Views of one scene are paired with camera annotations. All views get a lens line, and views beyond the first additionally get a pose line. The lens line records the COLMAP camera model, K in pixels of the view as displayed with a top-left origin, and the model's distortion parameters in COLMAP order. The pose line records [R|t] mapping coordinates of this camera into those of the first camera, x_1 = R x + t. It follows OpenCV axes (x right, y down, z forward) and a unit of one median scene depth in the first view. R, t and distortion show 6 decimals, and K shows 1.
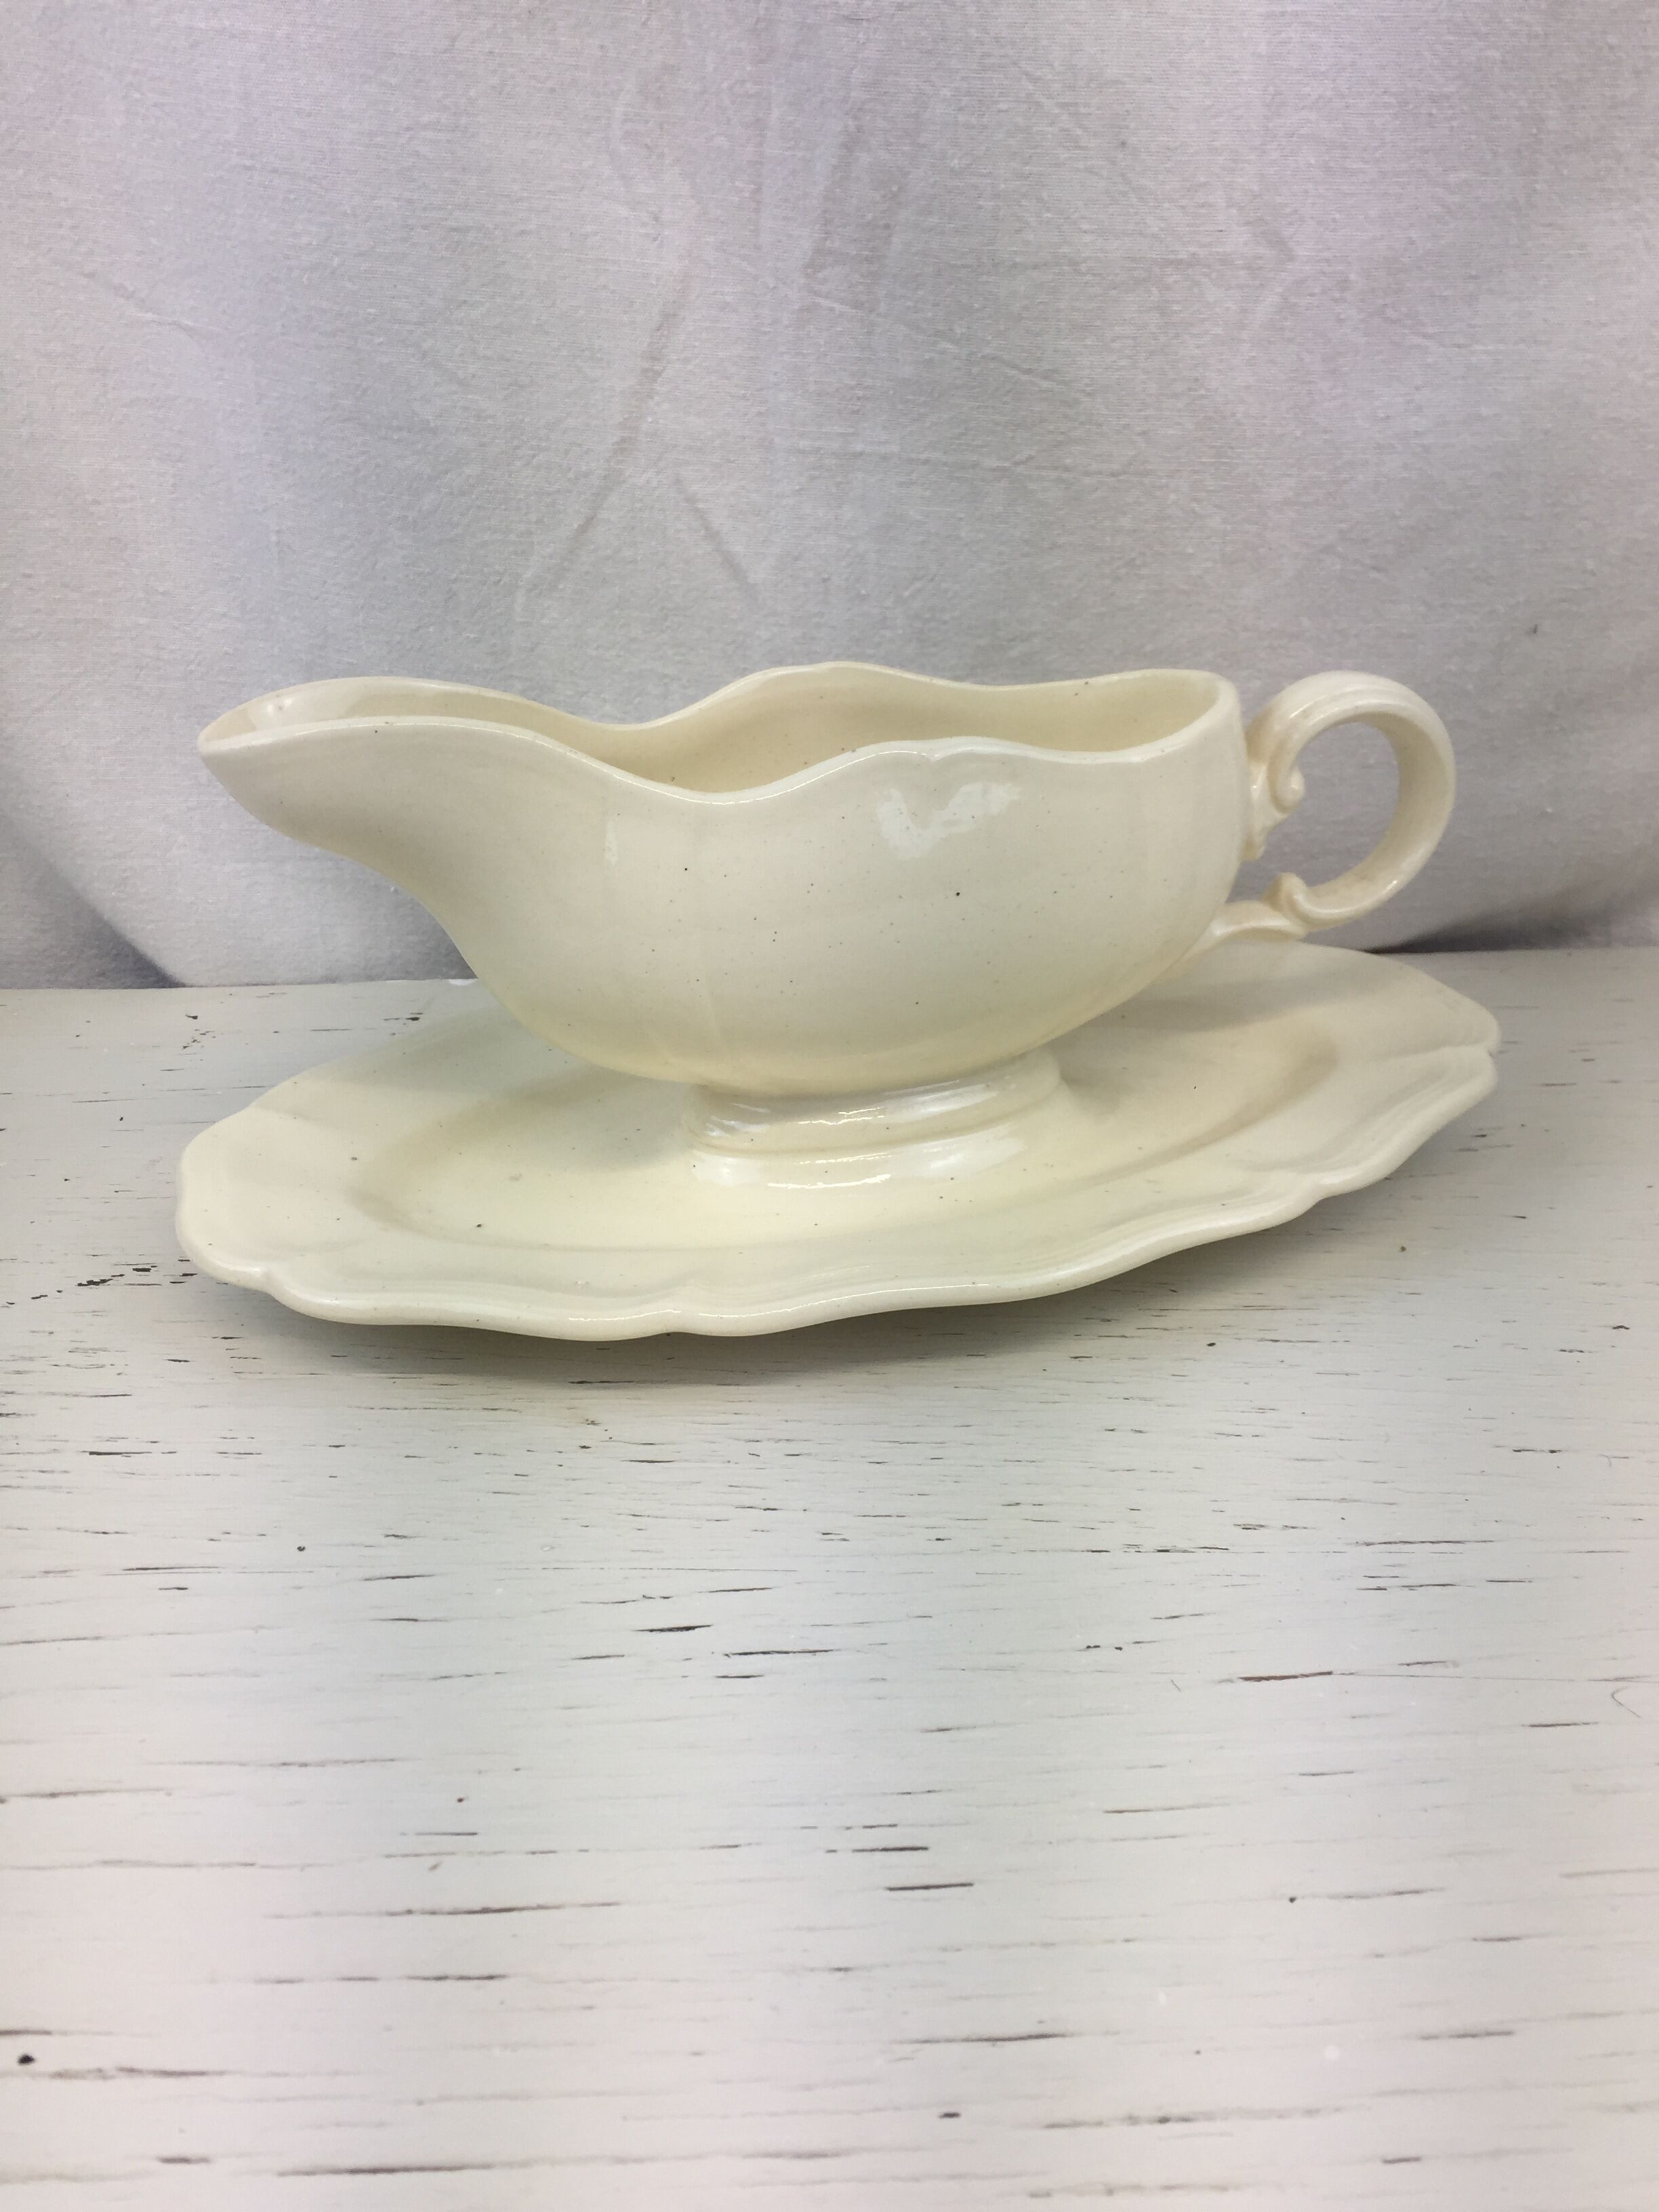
lens RADIAL K [[1860.7, 0, 846.6], [0, 1860.7, 1103.8], [0, 0, 1]] dist [0.055379, -0.076209]
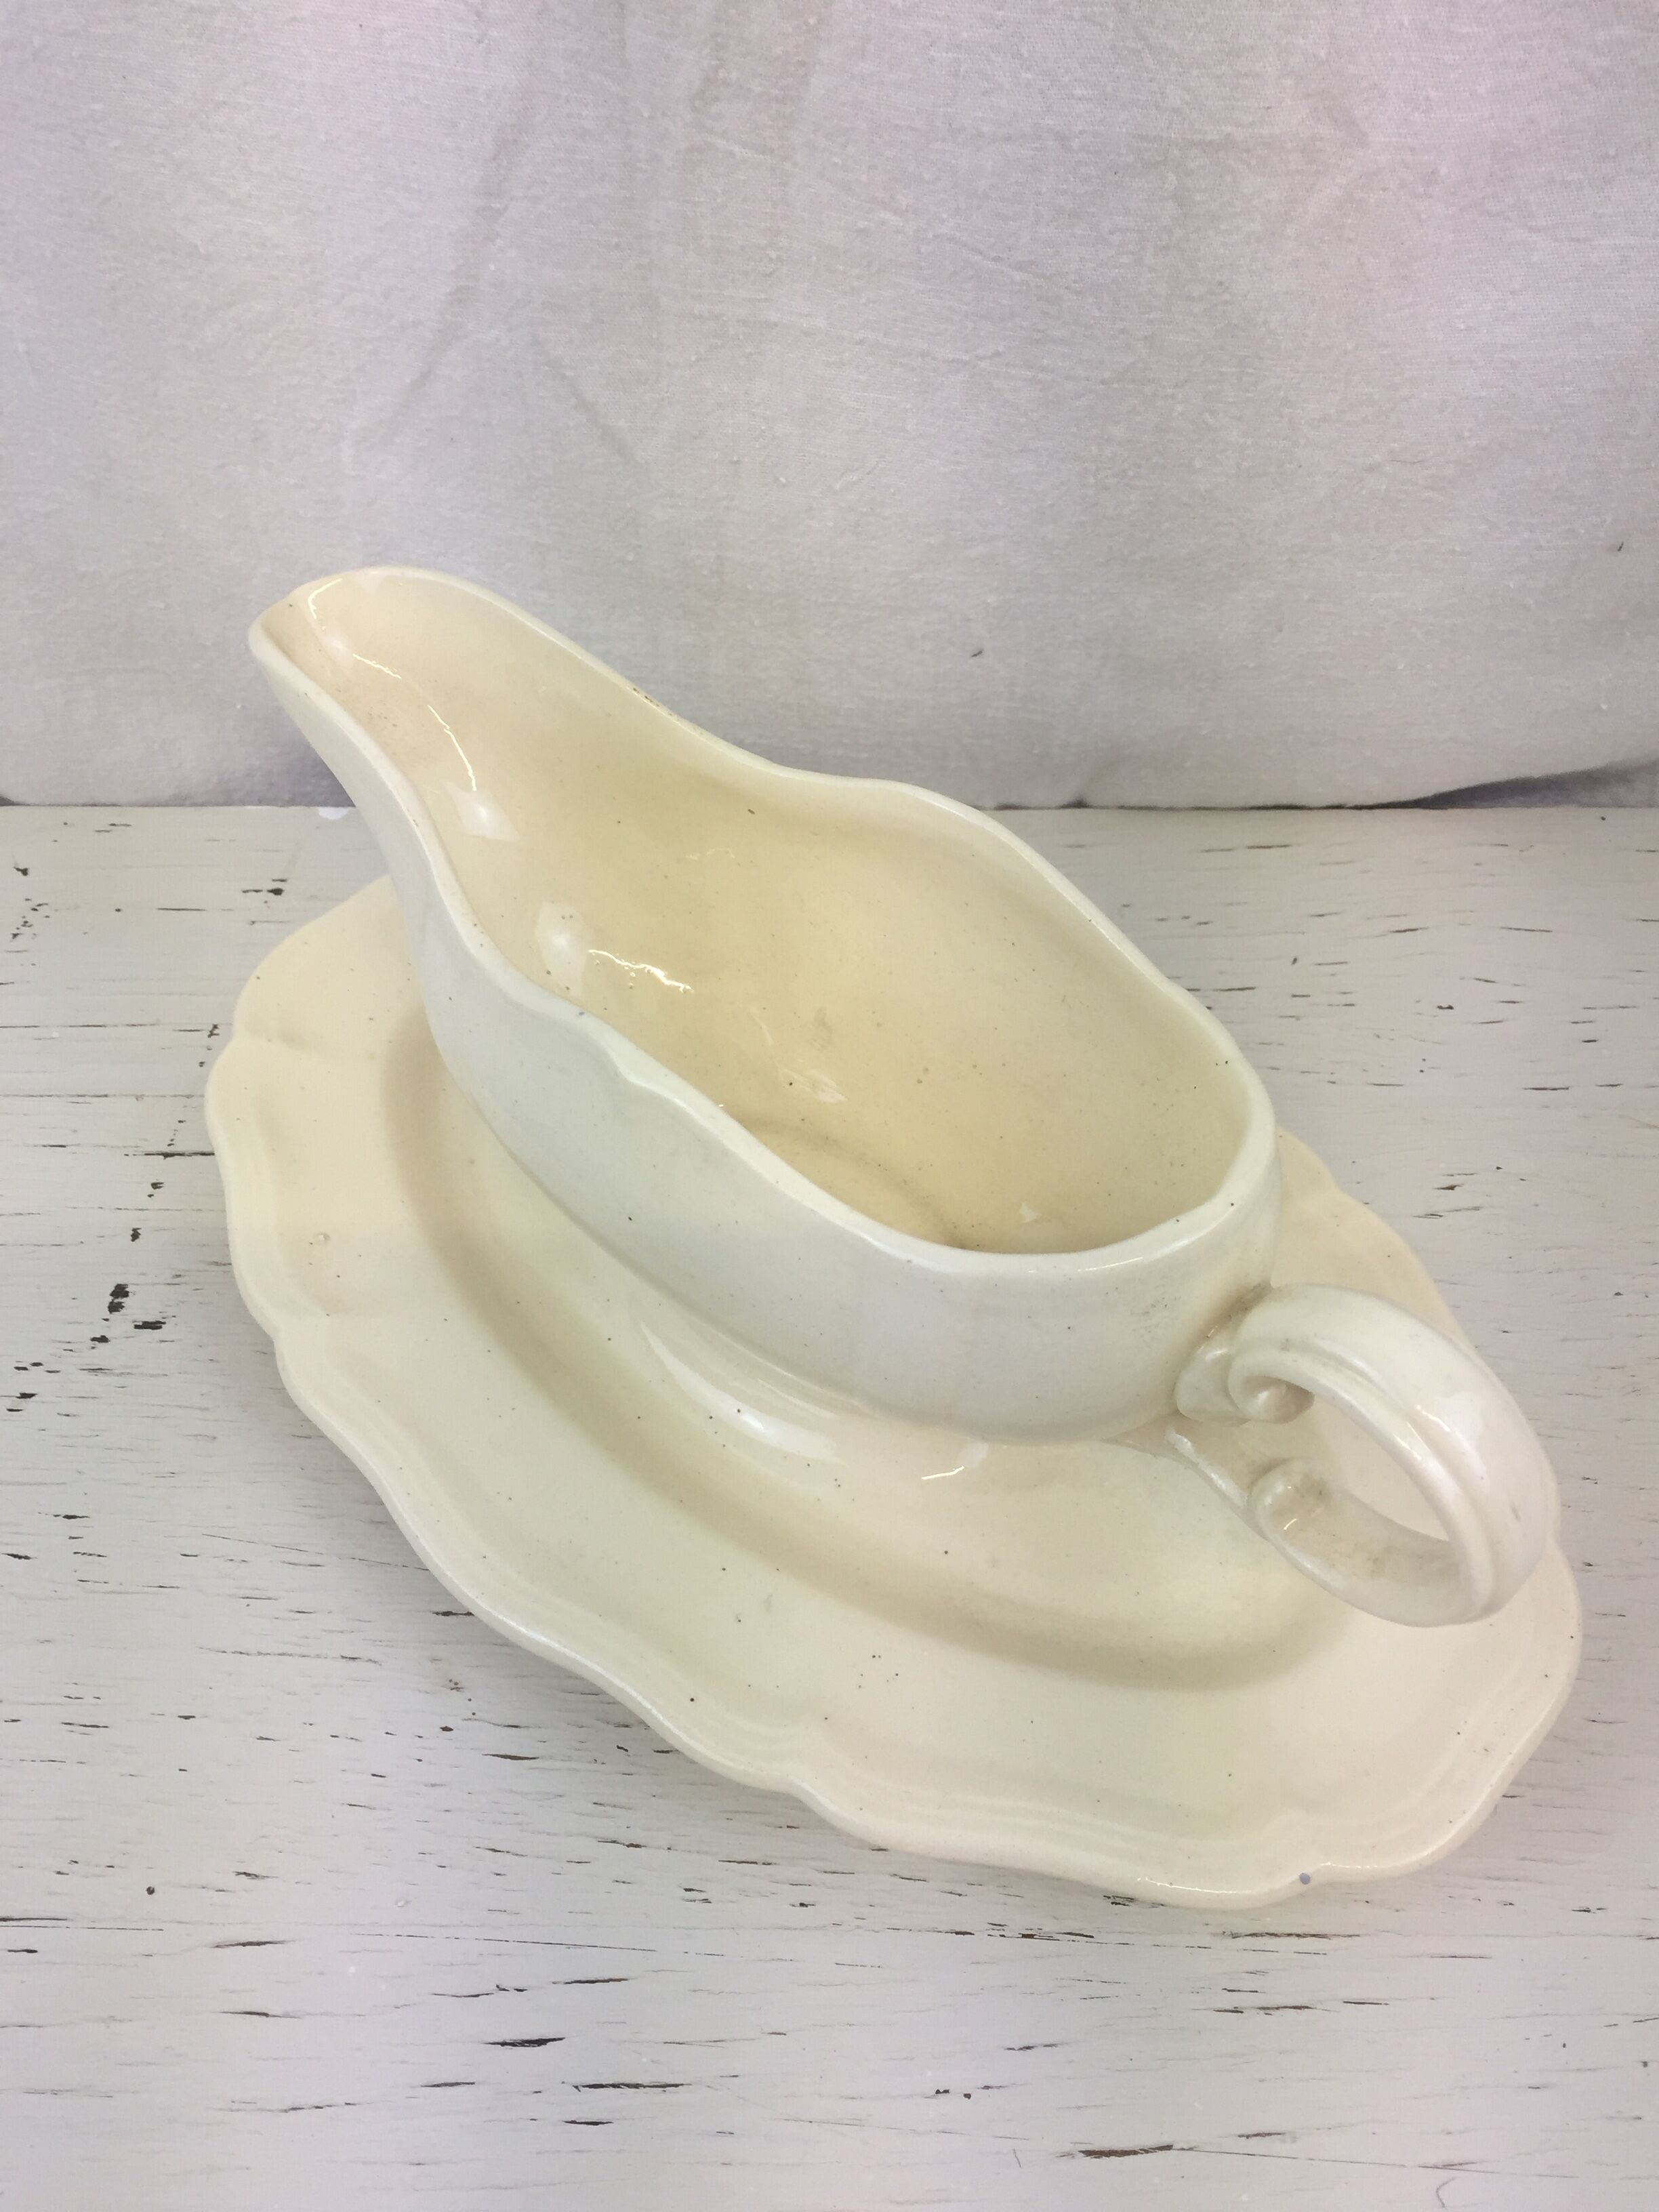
lens RADIAL K [[1873.0, 0, 884.4], [0, 1873.0, 1104.5], [0, 0, 1]] dist [0.053959, -0.082031]
pose [[0.999580, 0.020328, 0.020653, 0.043202], [-0.026932, 0.914733, 0.403160, -0.376638], [-0.010697, -0.403547, 0.914896, 0.178958]]
